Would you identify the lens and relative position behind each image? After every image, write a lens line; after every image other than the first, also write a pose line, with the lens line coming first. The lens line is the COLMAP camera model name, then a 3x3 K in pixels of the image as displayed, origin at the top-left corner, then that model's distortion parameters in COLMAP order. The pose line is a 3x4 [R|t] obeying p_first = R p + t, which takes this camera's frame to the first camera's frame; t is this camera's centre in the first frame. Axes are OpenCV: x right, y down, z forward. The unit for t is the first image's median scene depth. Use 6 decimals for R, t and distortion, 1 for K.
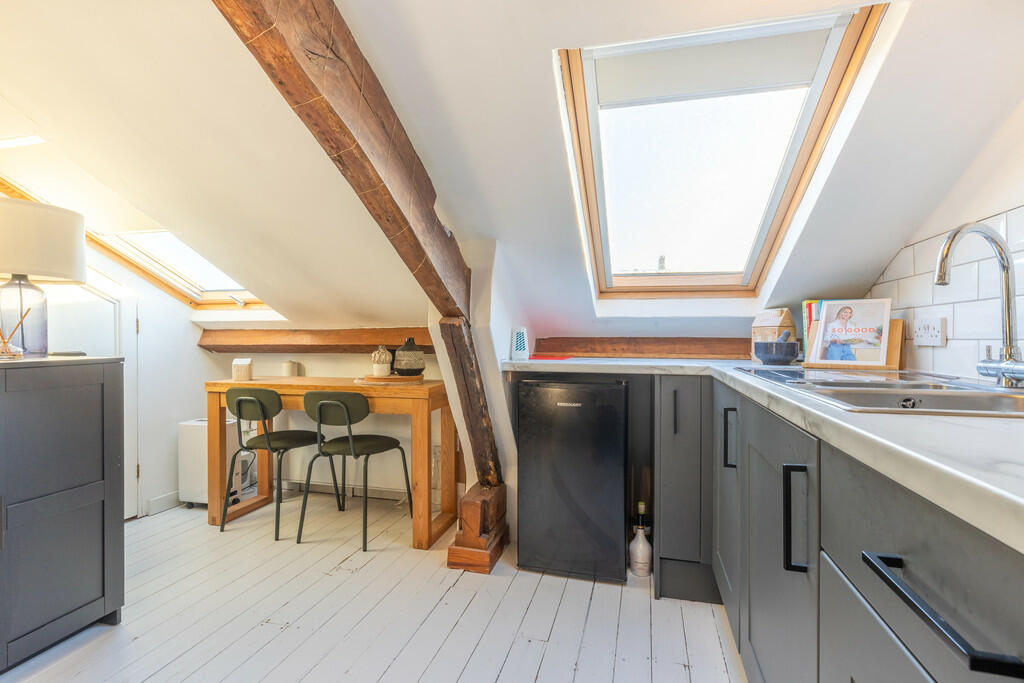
lens RADIAL K [[481.8, 0, 263.7], [0, 481.8, 340.7], [0, 0, 1]] dist [-0.000768, -0.000371]
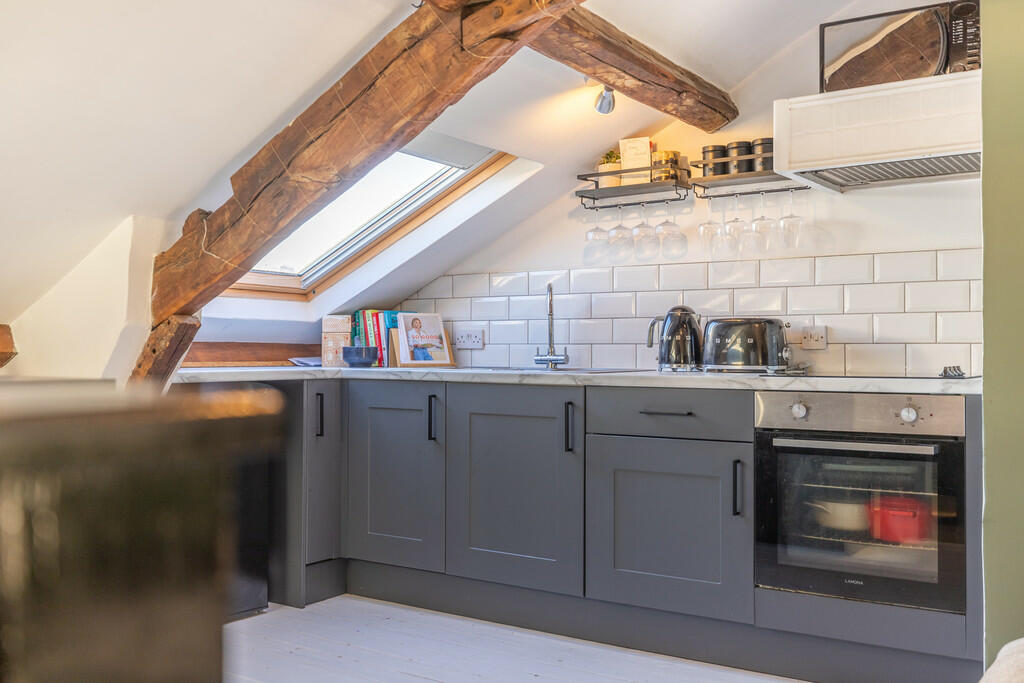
lens RADIAL K [[1134.2, 0, 512.0], [0, 1134.2, 341.5], [0, 0, 1]] dist [-0.001285, 0.002395]
pose [[0.274819, 0.006340, 0.961475, -1.457002], [0.000936, 0.999976, -0.006861, 0.009734], [-0.961495, 0.002785, 0.274807, -0.055296]]
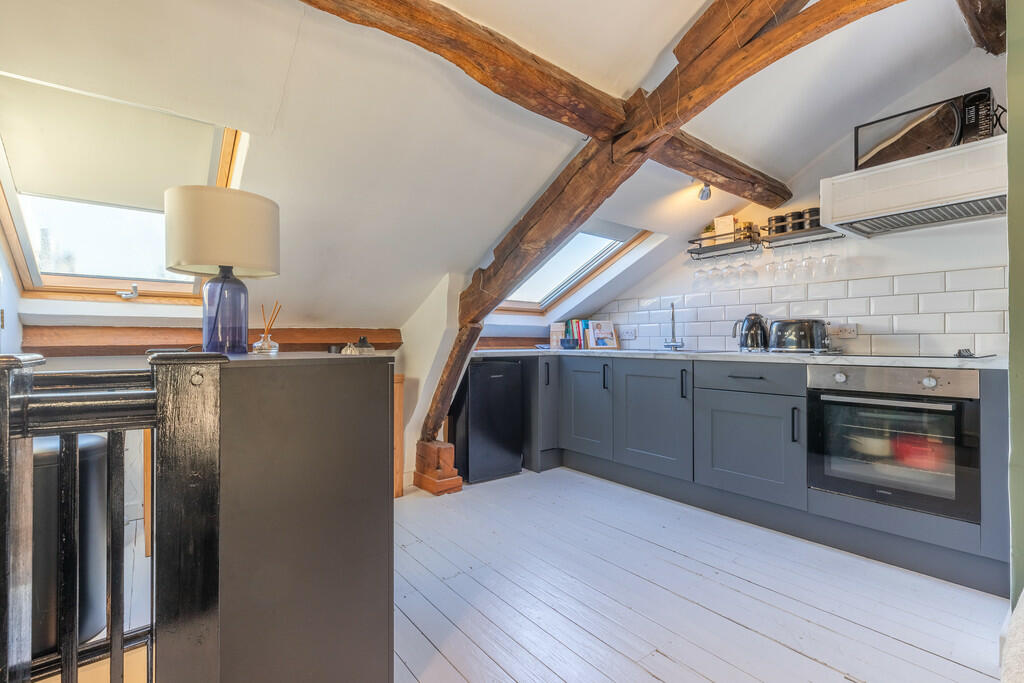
lens RADIAL K [[545.3, 0, 477.1], [0, 545.3, 340.5], [0, 0, 1]] dist [0.000190, 0.000345]
pose [[0.561496, -0.002523, 0.827476, -1.268251], [0.005929, 0.999982, -0.000974, 0.011620], [-0.827458, 0.005453, 0.561501, -0.022528]]
